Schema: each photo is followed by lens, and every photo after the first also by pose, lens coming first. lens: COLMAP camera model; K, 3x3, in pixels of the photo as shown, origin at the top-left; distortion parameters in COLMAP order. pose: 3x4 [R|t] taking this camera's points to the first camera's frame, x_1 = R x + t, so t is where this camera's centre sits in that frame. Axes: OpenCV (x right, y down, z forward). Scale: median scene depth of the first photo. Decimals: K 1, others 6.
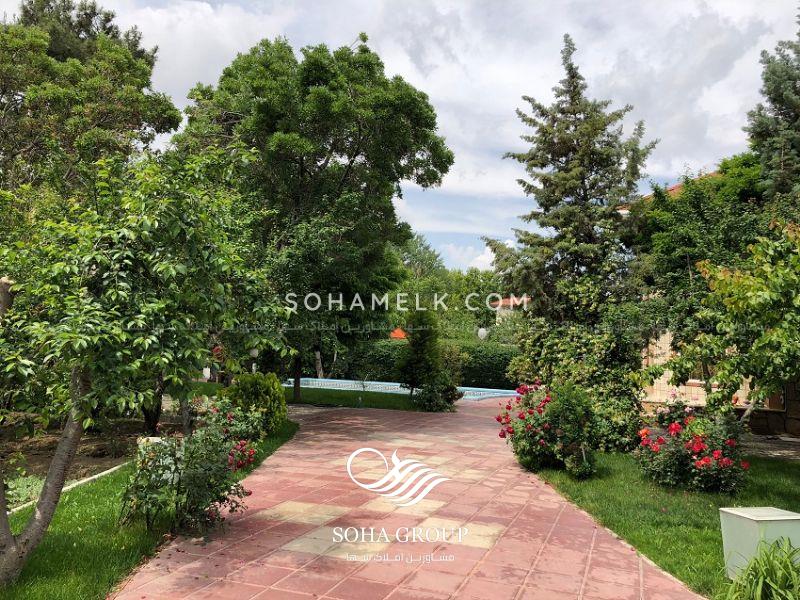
lens RADIAL K [[655.8, 0, 401.5], [0, 655.8, 301.5], [0, 0, 1]] dist [0.030524, -0.025972]
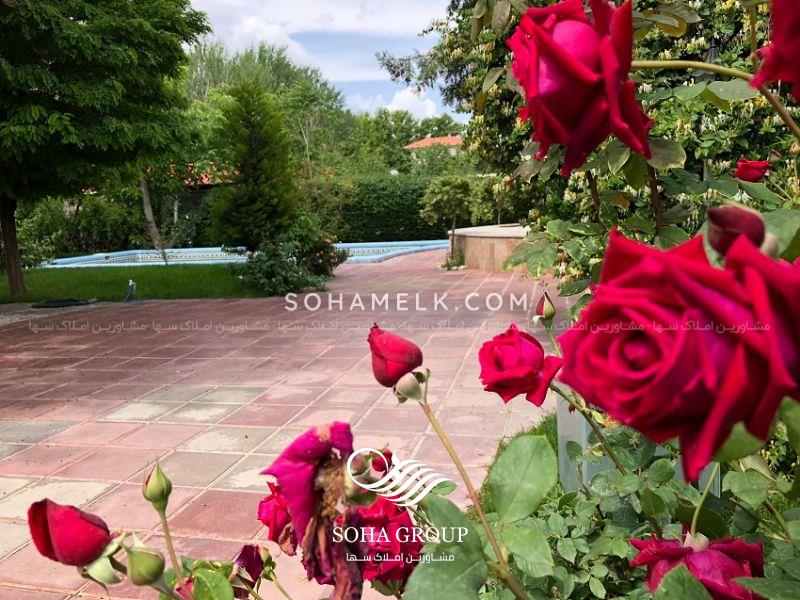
lens RADIAL K [[655.8, 0, 400.7], [0, 655.8, 299.4], [0, 0, 1]] dist [0.030524, -0.025972]
pose [[0.989678, -0.095931, 0.106463, 0.077683], [0.071803, 0.974857, 0.210944, 0.064824], [-0.124023, -0.201122, 0.971683, 0.452416]]
